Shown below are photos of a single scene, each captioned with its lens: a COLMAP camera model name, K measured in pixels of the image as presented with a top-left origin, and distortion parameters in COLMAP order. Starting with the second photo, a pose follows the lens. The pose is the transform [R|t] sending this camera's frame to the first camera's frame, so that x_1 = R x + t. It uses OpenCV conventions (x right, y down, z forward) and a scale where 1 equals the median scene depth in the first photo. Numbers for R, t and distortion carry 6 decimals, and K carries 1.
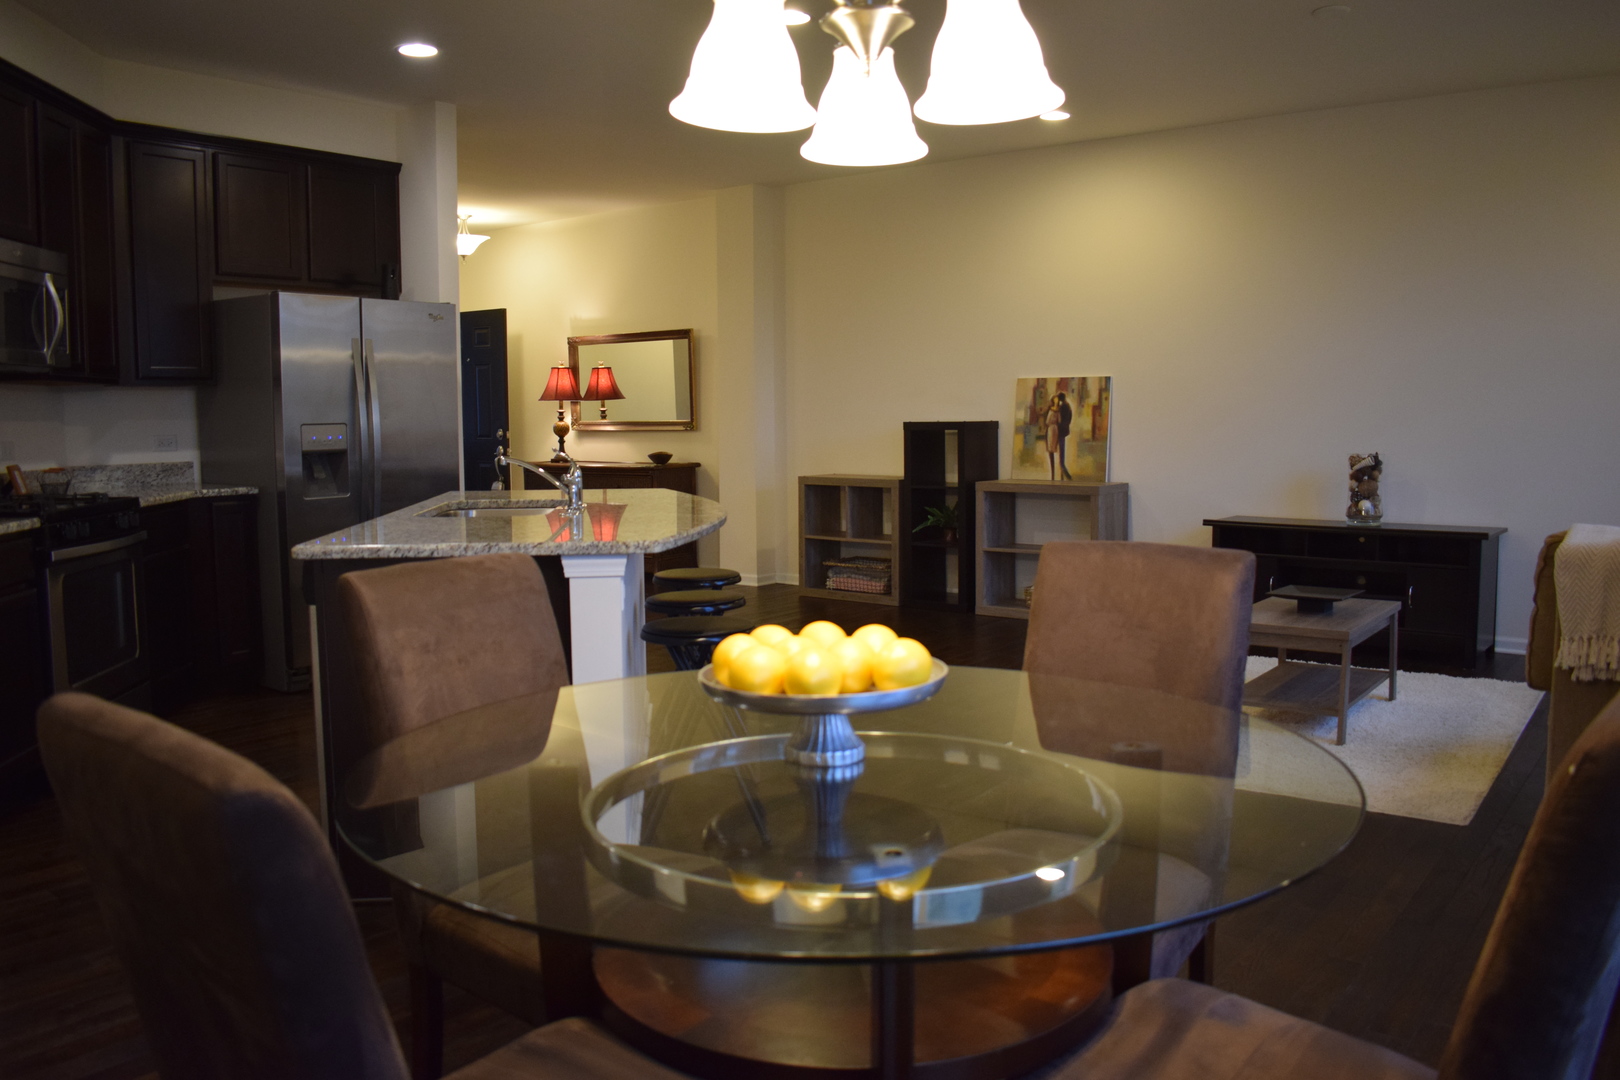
lens RADIAL K [[1267.3, 0, 813.4], [0, 1267.3, 551.3], [0, 0, 1]] dist [-0.089582, 0.006161]
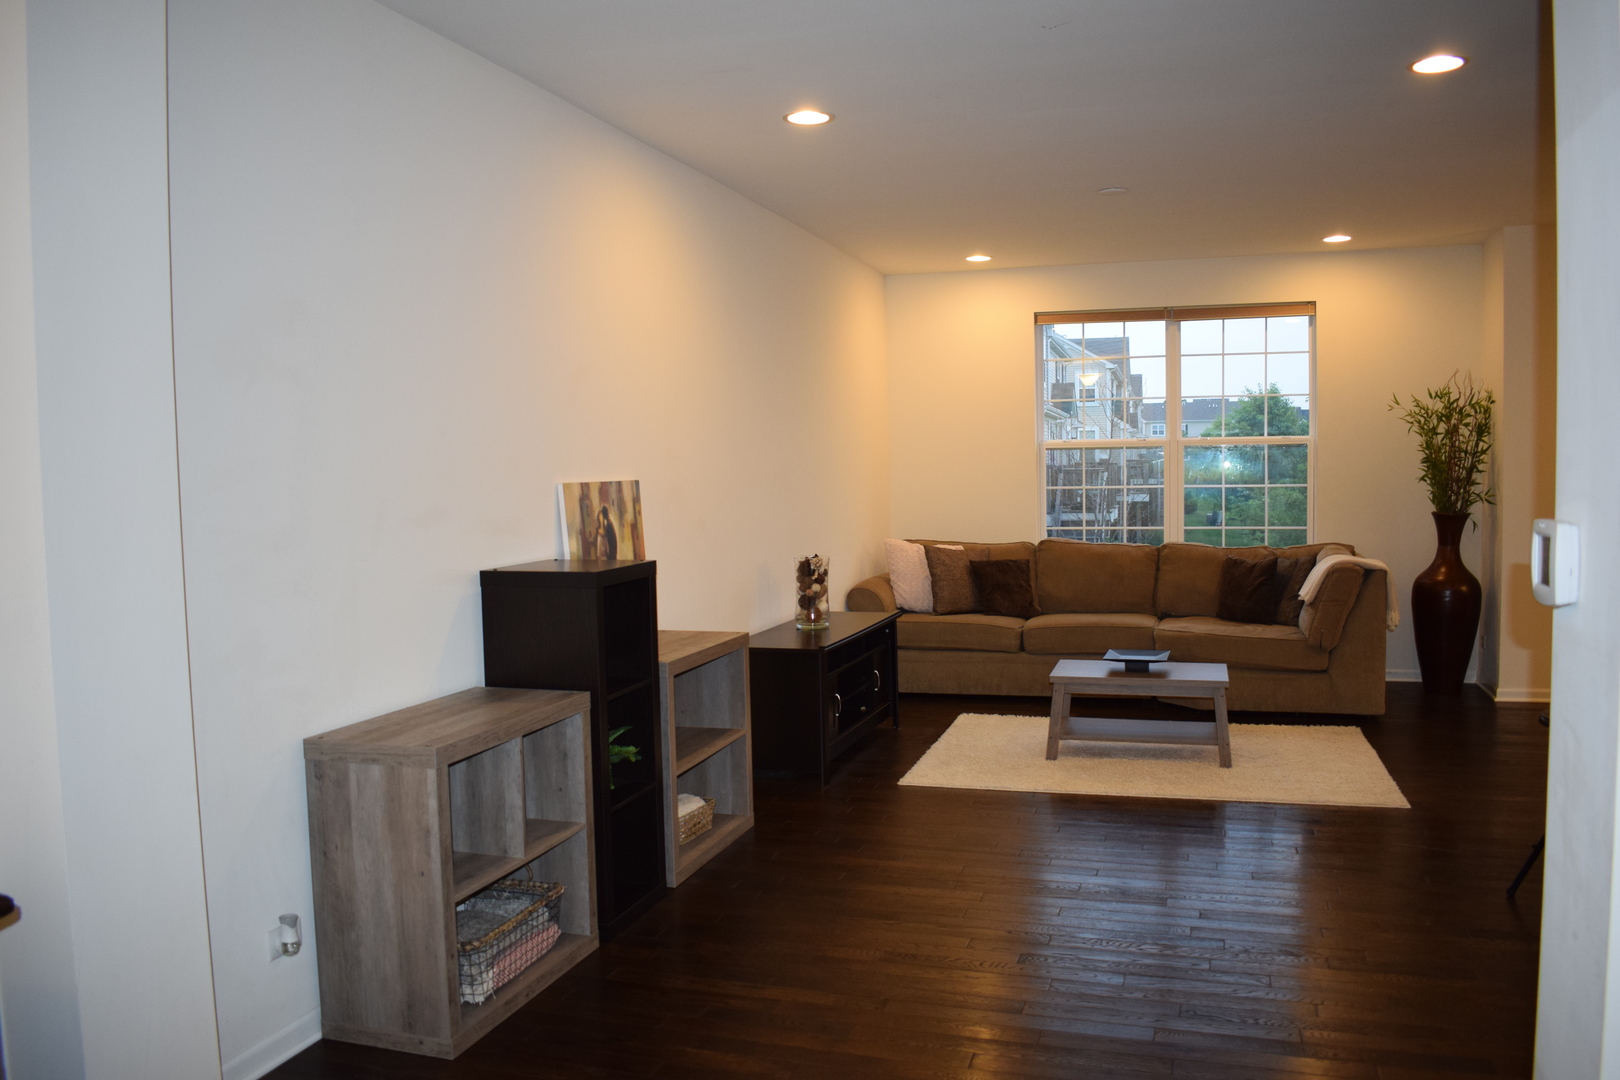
lens RADIAL K [[1267.3, 0, 811.7], [0, 1267.3, 535.3], [0, 0, 1]] dist [-0.089582, 0.006161]
pose [[-0.349002, -0.042184, 0.936172, -0.388974], [0.115536, 0.989428, 0.087655, -0.142685], [-0.929973, 0.138754, -0.340438, 1.035404]]
